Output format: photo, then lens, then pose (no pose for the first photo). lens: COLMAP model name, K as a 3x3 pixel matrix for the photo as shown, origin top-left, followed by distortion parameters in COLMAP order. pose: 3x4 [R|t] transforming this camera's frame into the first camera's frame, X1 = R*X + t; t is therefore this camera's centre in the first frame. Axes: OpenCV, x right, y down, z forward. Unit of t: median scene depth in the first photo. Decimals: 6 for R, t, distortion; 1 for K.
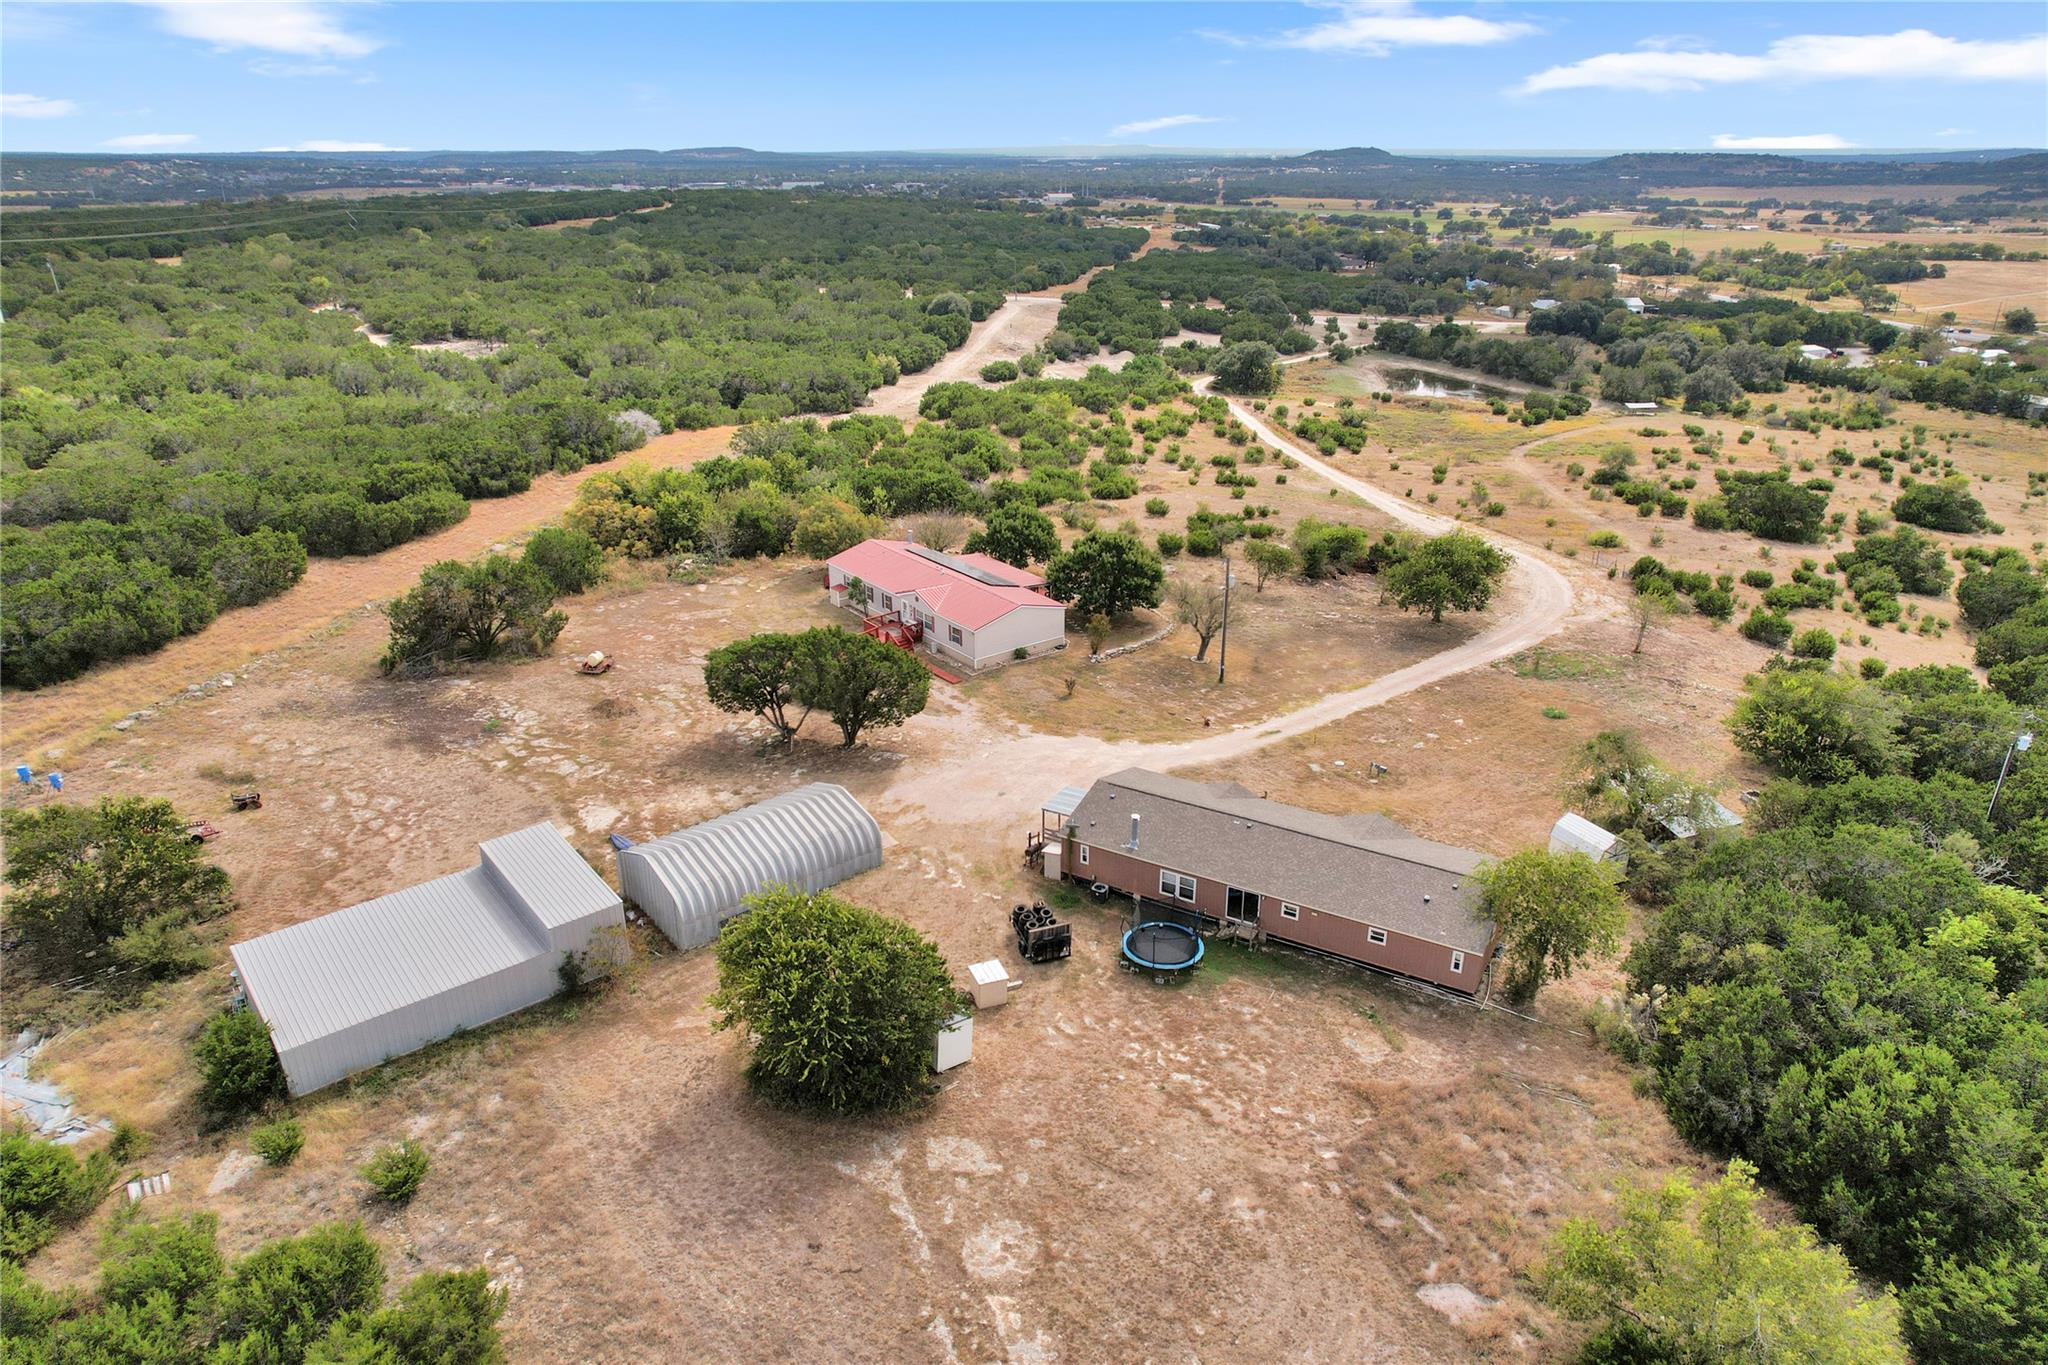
lens RADIAL K [[1320.2, 0, 1024.0], [0, 1320.2, 682.5], [0, 0, 1]] dist [-0.087076, 0.073089]
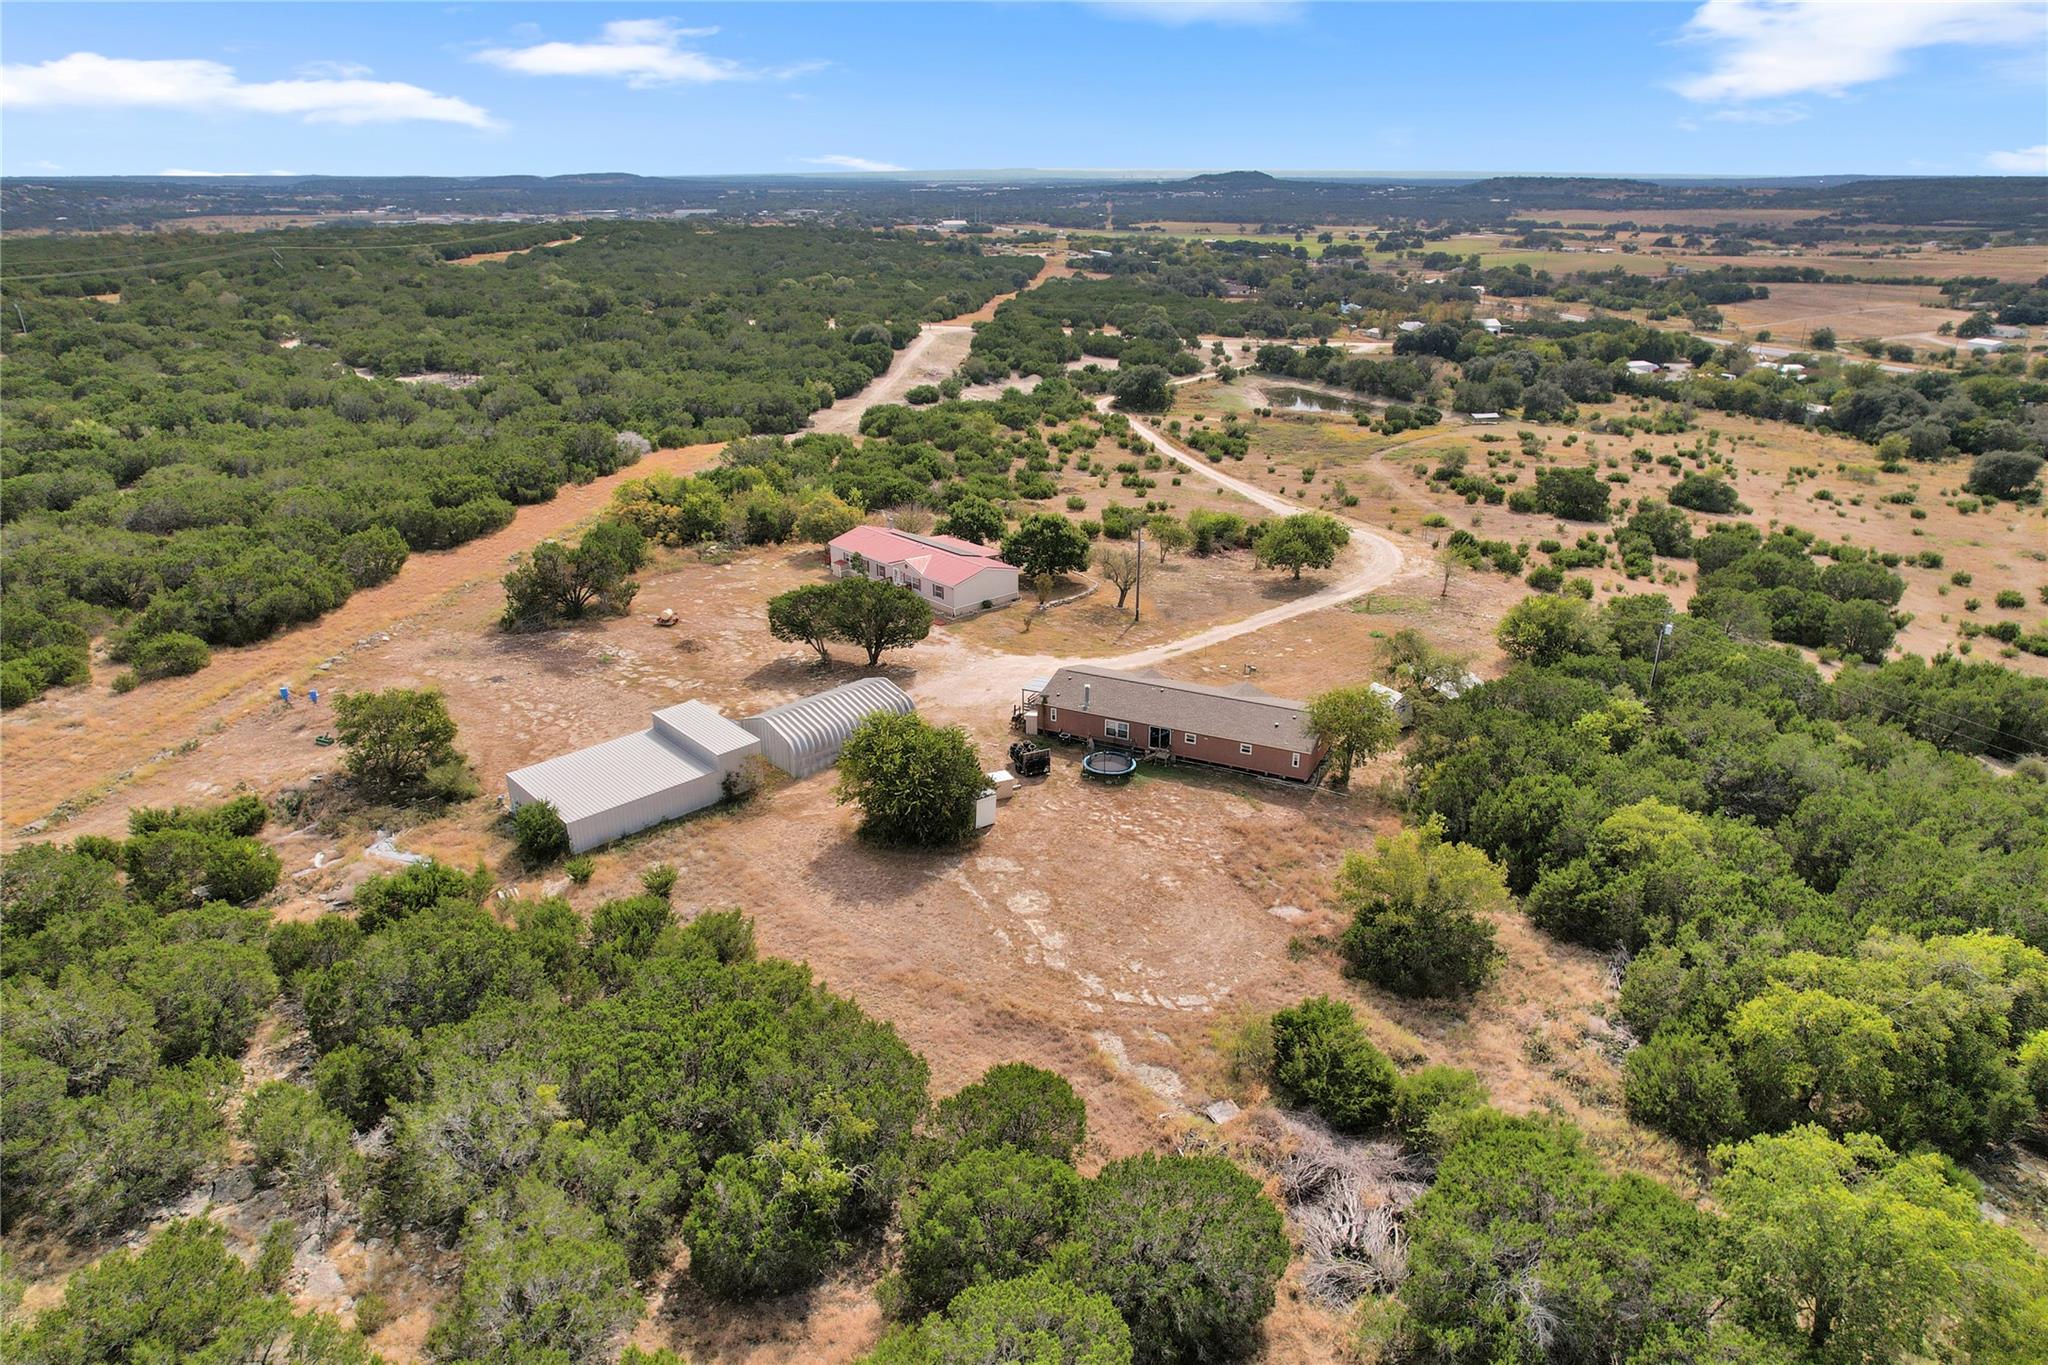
lens RADIAL K [[1320.2, 0, 1024.0], [0, 1320.2, 682.5], [0, 0, 1]] dist [-0.087076, 0.073089]
pose [[0.996898, -0.028955, 0.073180, -0.030486], [0.030158, 0.999427, -0.015392, 0.037029], [-0.072692, 0.017551, 0.997200, -0.156092]]
